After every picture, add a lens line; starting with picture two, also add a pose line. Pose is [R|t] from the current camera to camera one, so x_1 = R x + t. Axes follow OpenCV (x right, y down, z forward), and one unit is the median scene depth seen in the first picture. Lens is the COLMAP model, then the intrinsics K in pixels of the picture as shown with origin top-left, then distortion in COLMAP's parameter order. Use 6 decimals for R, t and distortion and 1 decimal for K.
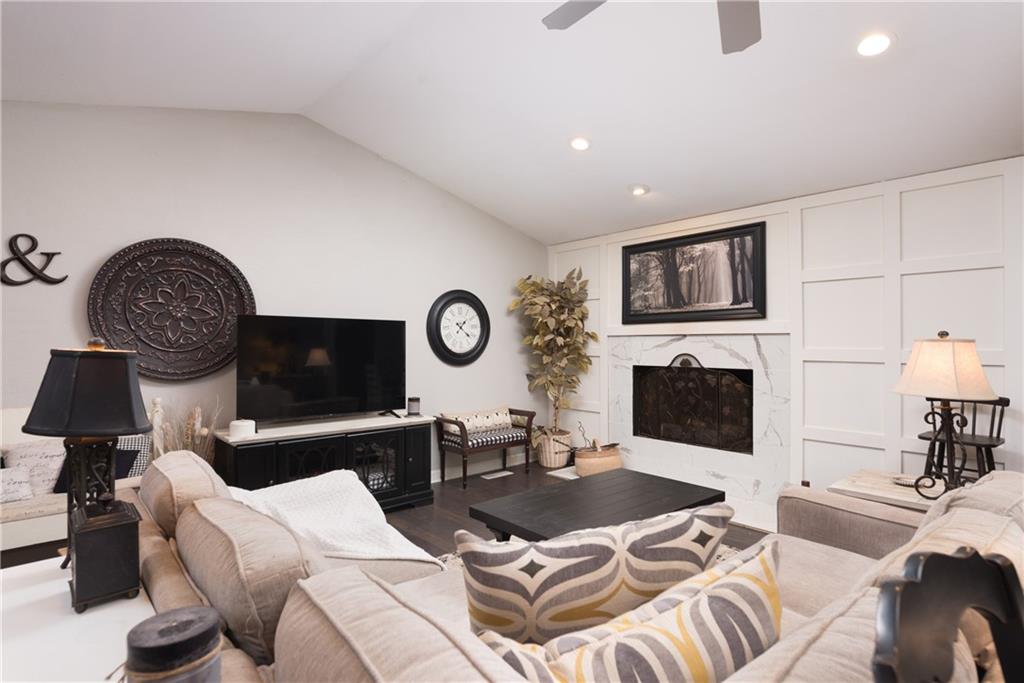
lens RADIAL K [[526.7, 0, 520.1], [0, 526.7, 340.2], [0, 0, 1]] dist [0.019415, -0.003888]
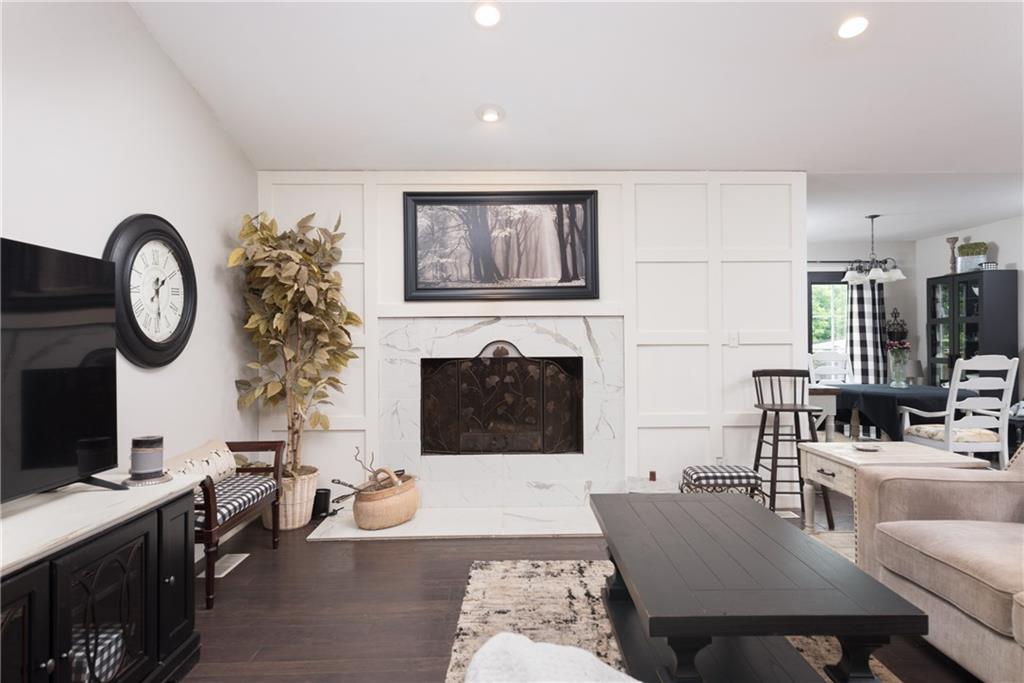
lens RADIAL K [[585.7, 0, 518.2], [0, 585.7, 340.1], [0, 0, 1]] dist [0.021536, -0.012188]
pose [[0.650854, 0.000108, 0.759203, -0.346707], [0.004314, 0.999983, -0.003840, 0.029064], [-0.759191, 0.005774, 0.650843, 0.418047]]
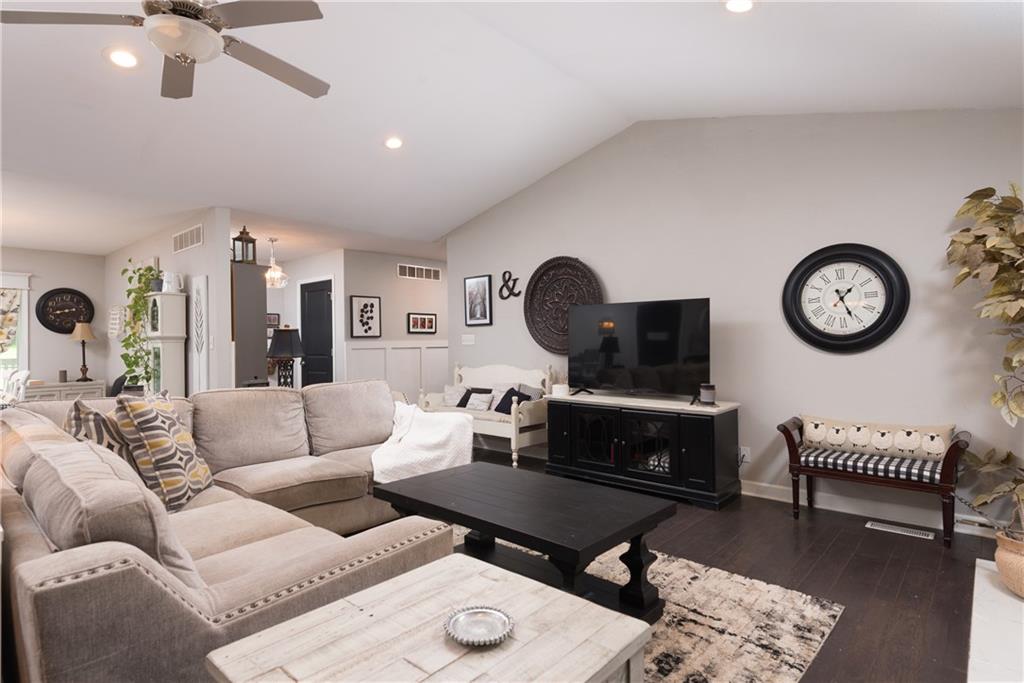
lens RADIAL K [[526.7, 0, 508.9], [0, 526.7, 345.6], [0, 0, 1]] dist [0.019415, -0.003888]
pose [[0.111742, 0.002898, -0.993733, 0.601328], [0.008722, 0.999954, 0.003897, 0.035897], [0.993699, -0.009102, 0.111711, 0.540454]]
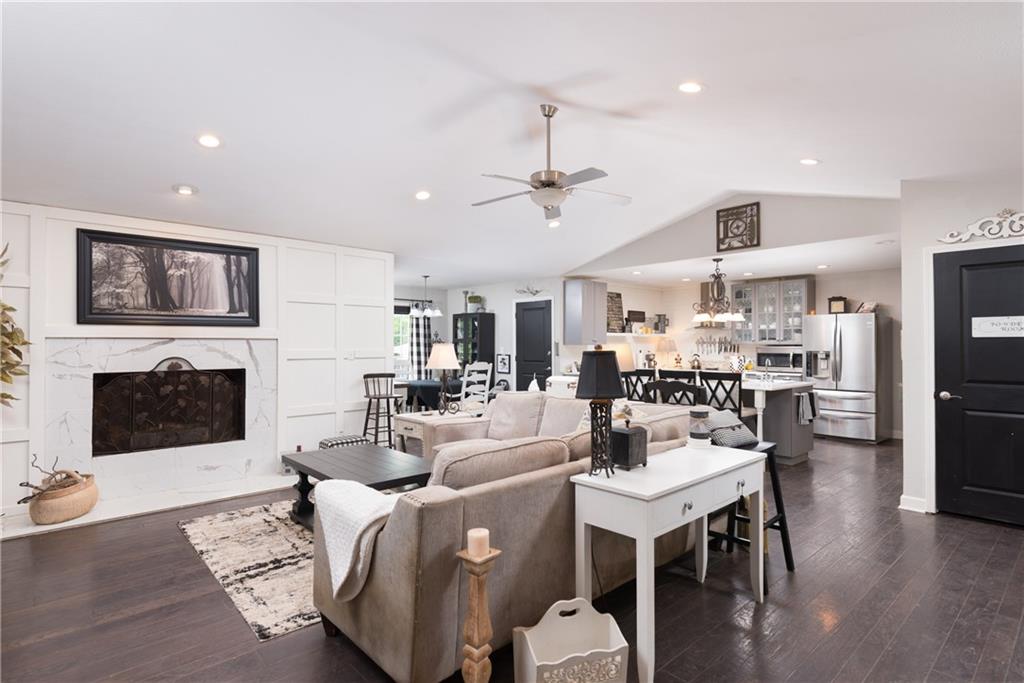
lens RADIAL K [[526.7, 0, 514.7], [0, 526.7, 339.1], [0, 0, 1]] dist [0.019415, -0.003888]
pose [[-0.015258, 0.011773, 0.999814, -0.721003], [-0.001910, 0.999929, -0.011803, 0.001931], [-0.999882, -0.002090, -0.015234, 0.381662]]
